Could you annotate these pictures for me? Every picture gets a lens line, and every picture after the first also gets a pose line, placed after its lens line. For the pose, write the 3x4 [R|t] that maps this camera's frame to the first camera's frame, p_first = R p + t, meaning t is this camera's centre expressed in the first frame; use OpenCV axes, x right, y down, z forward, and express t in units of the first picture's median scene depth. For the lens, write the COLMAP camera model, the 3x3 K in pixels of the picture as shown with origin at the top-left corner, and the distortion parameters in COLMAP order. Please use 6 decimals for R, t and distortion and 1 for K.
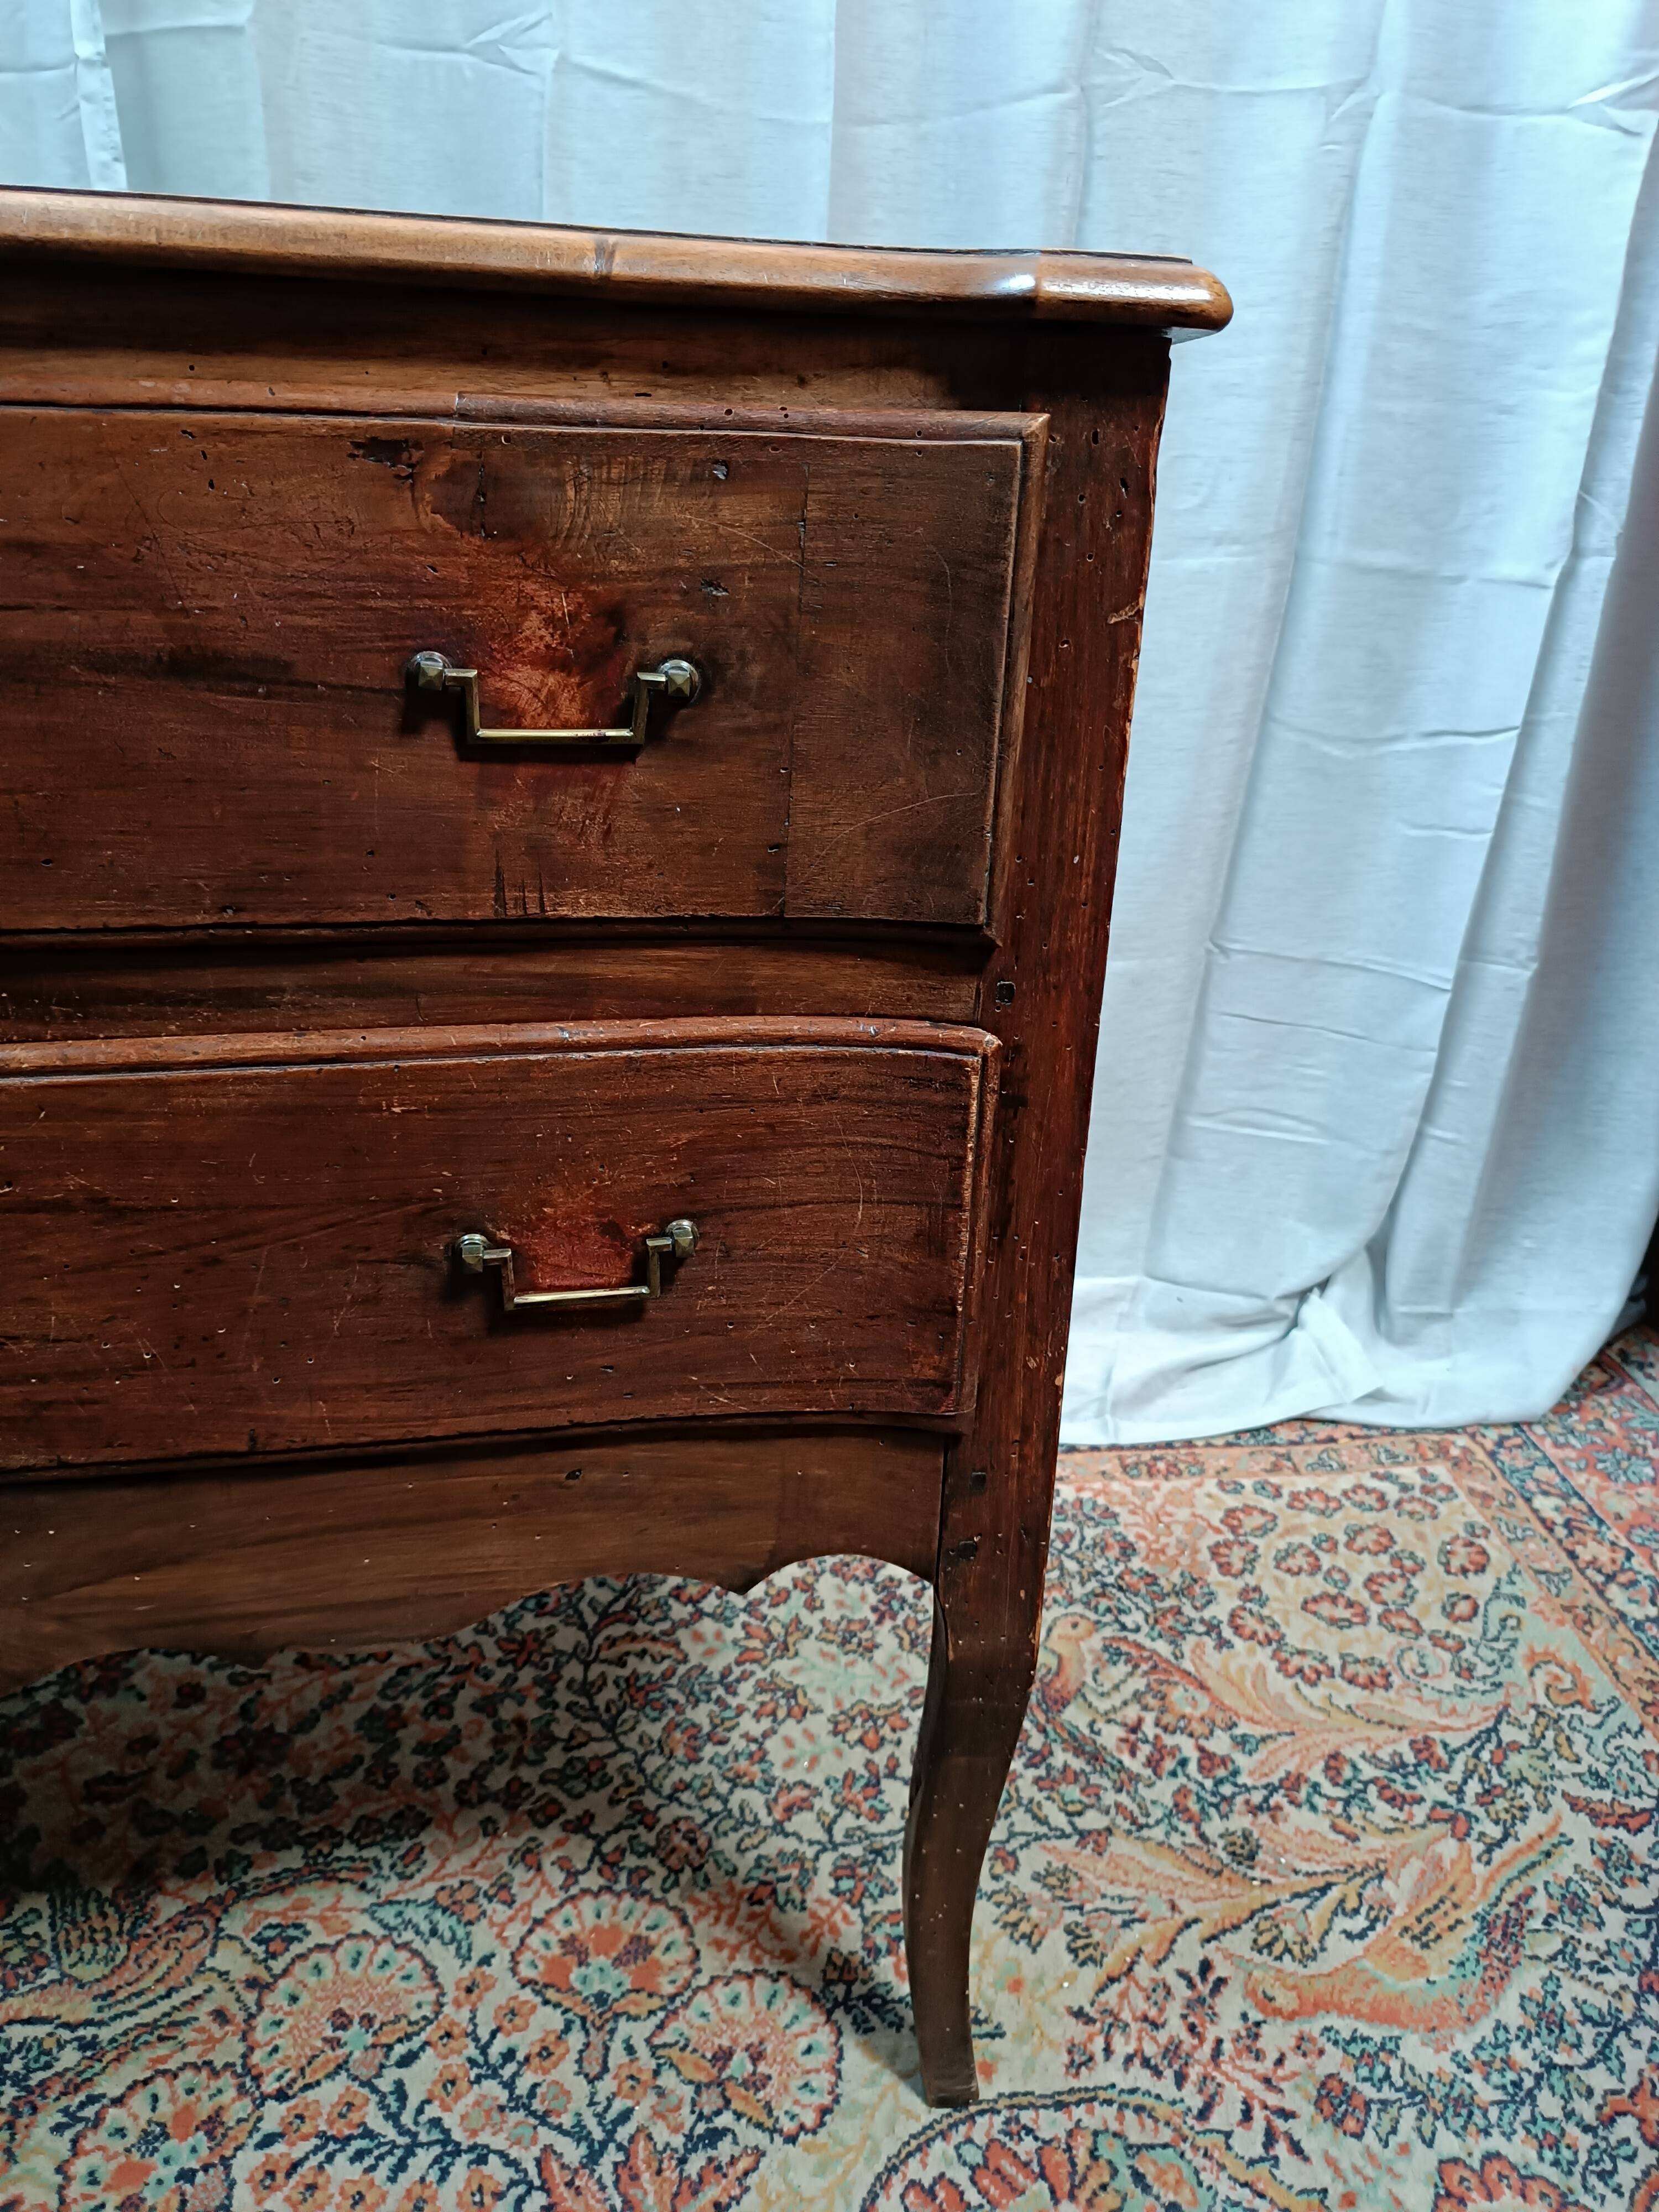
lens RADIAL K [[1602.3, 0, 831.1], [0, 1602.3, 1103.9], [0, 0, 1]] dist [0.003148, -0.009513]
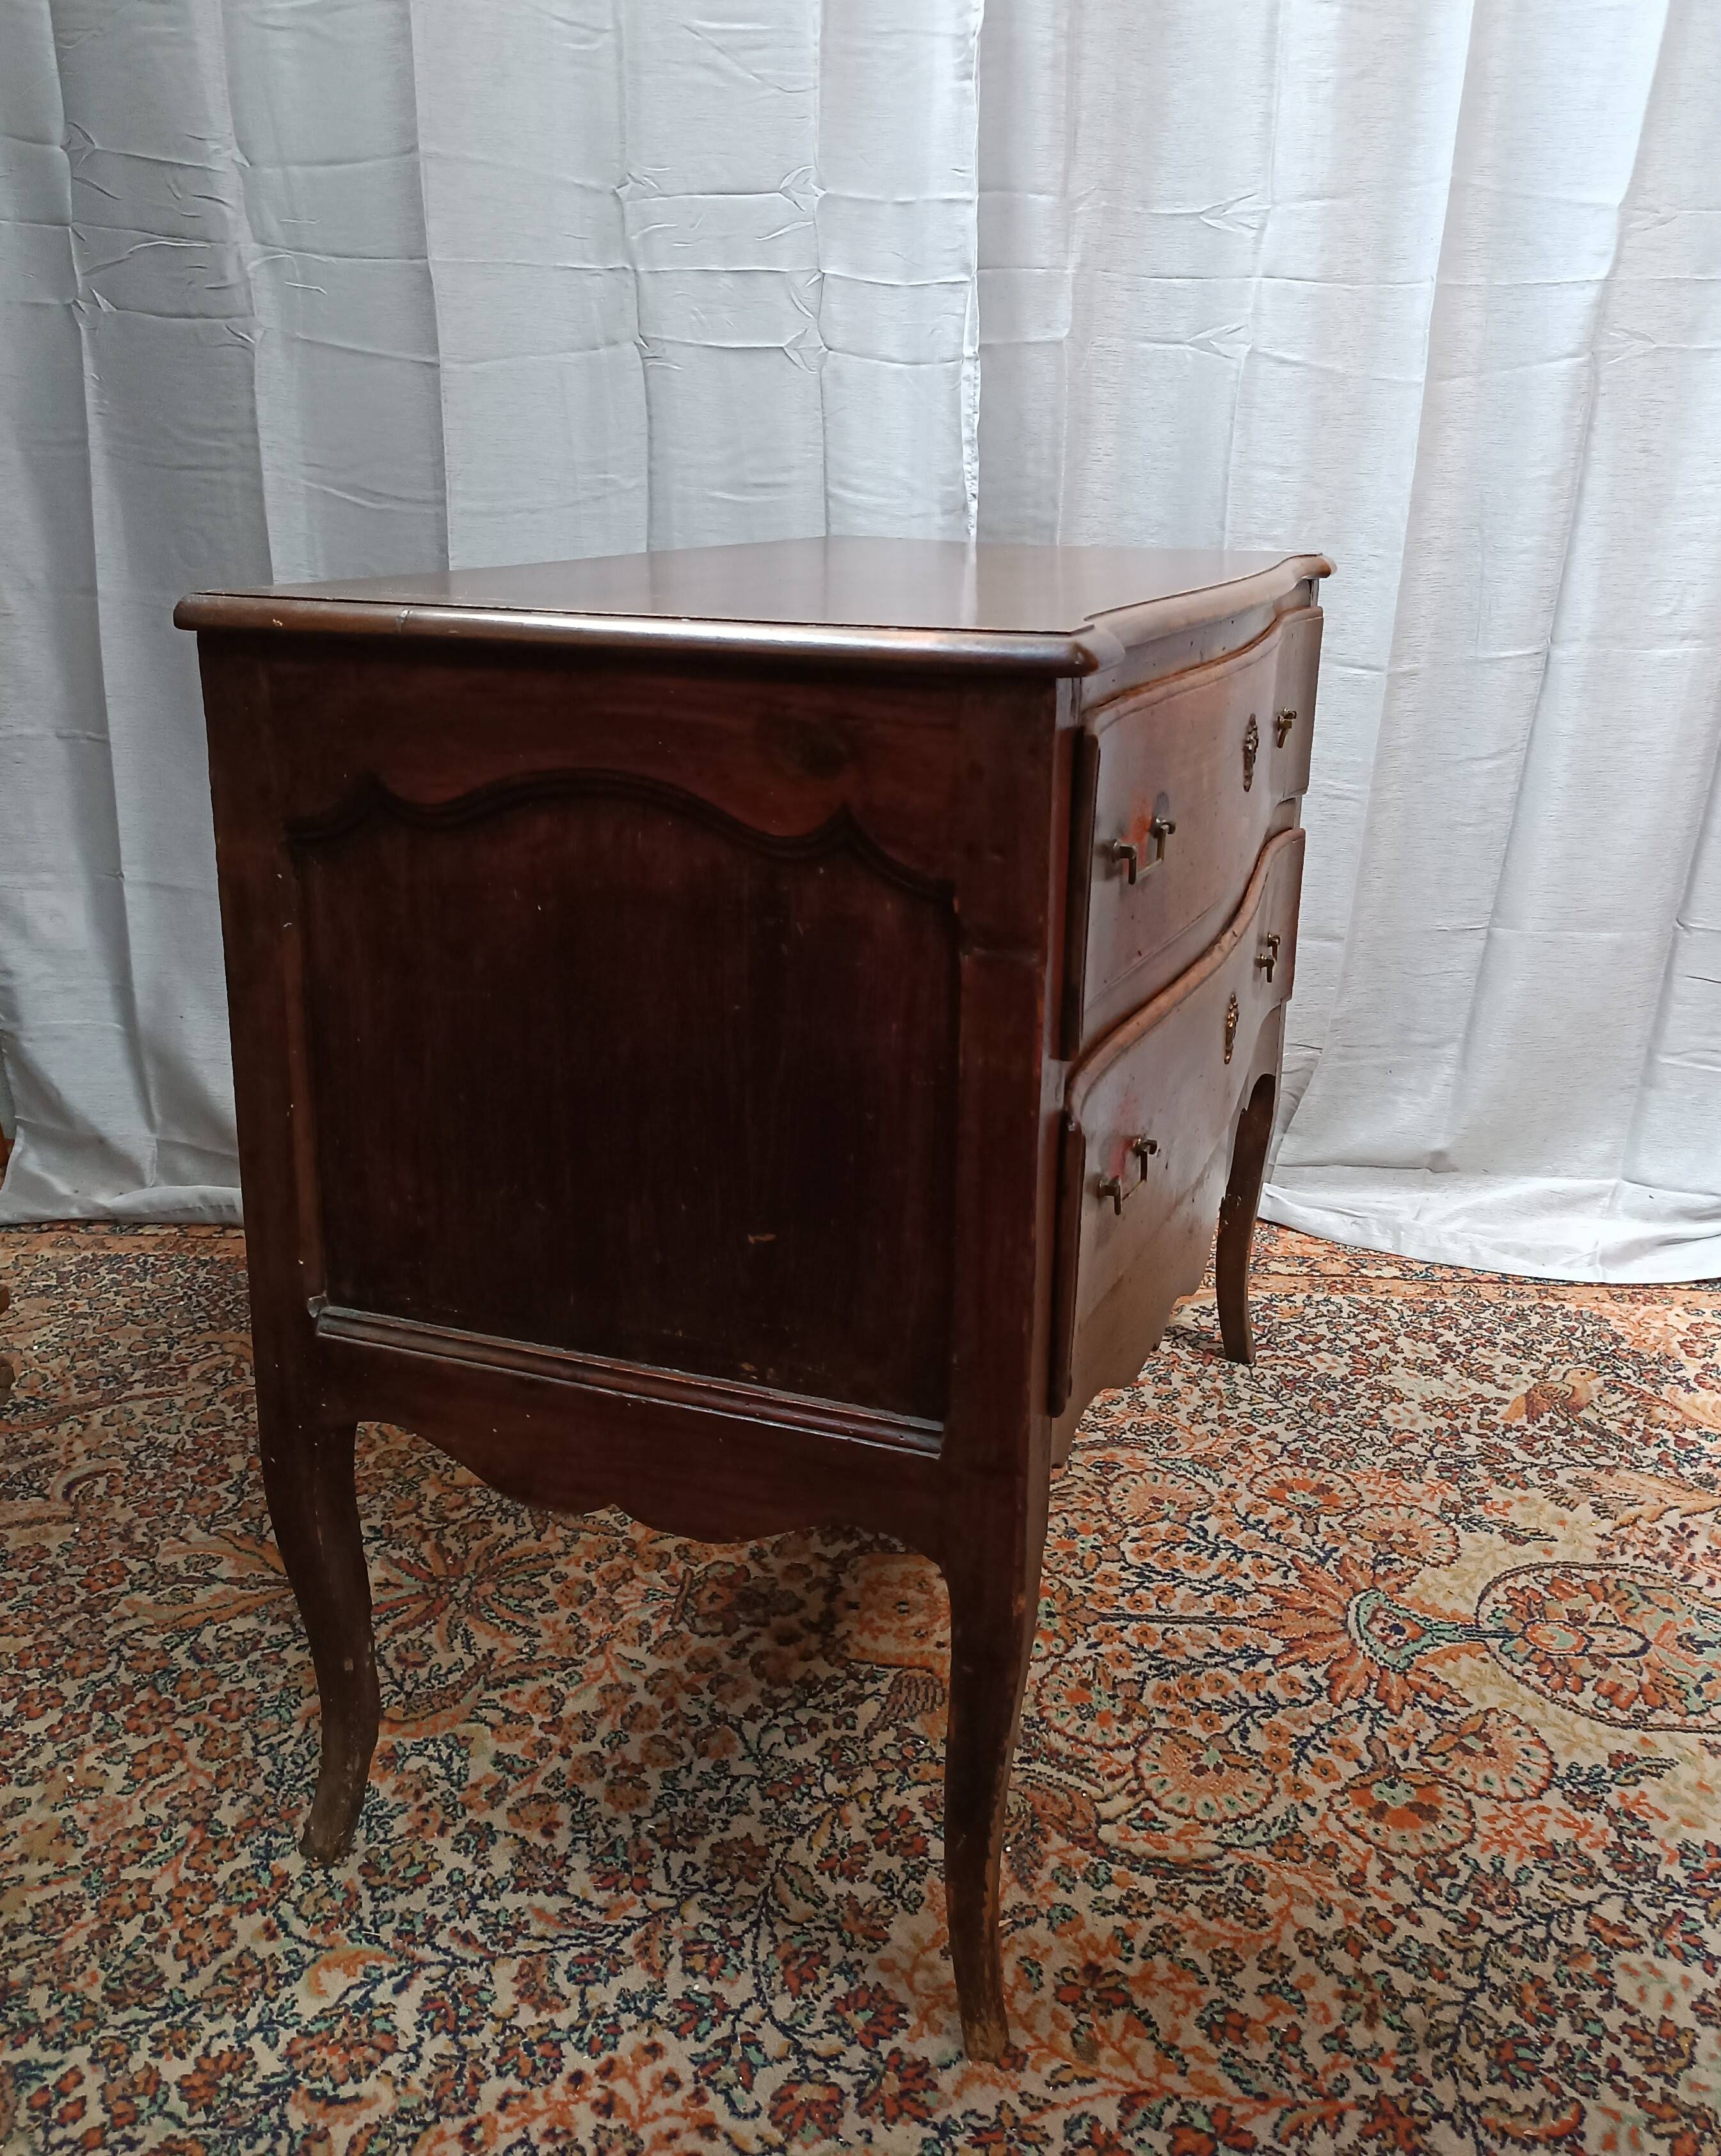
lens RADIAL K [[1839.4, 0, 913.1], [0, 1839.4, 958.1], [0, 0, 1]] dist [0.024069, -0.027908]
pose [[0.988623, 0.028592, -0.147675, -0.258511], [-0.045044, 0.992988, -0.109296, 0.197316], [0.143515, 0.114705, 0.982978, -0.946014]]
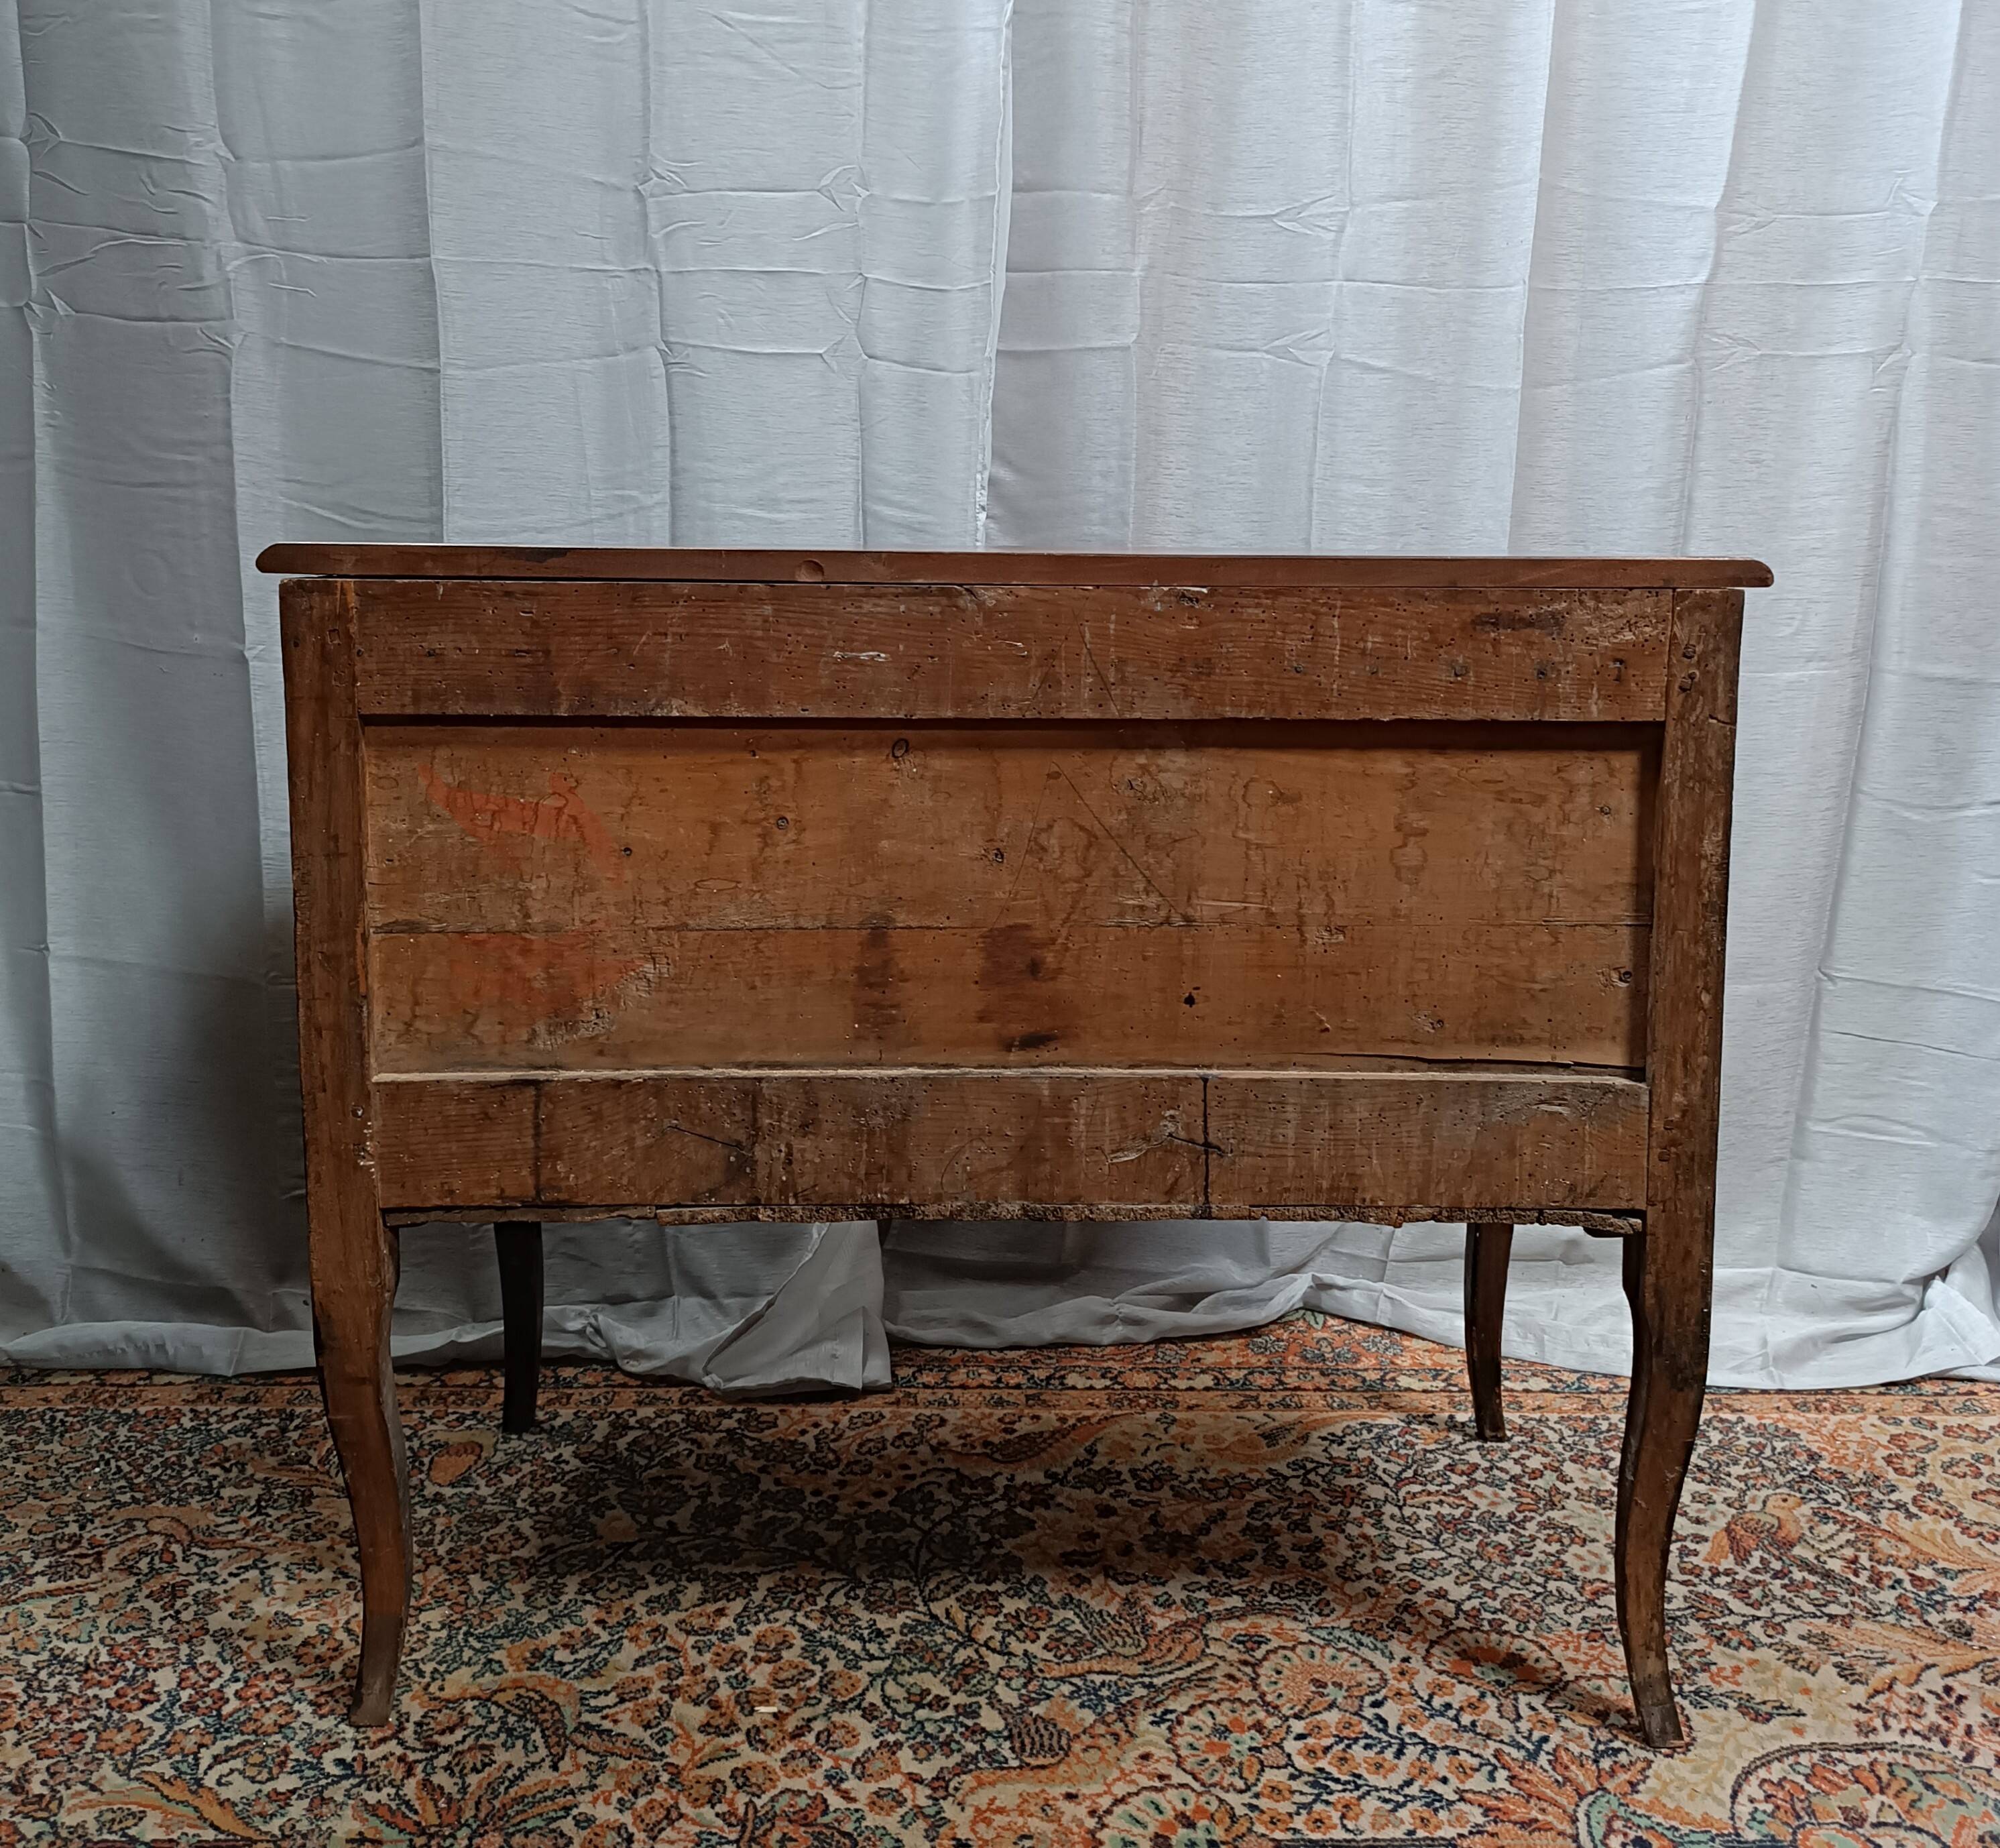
lens RADIAL K [[1930.0, 0, 1003.6], [0, 1930.0, 771.2], [0, 0, 1]] dist [0.021024, -0.024694]
pose [[0.996047, -0.004495, -0.088718, -0.382192], [-0.018168, 0.967300, -0.252983, 0.207741], [0.086955, 0.253595, 0.963394, -0.777145]]
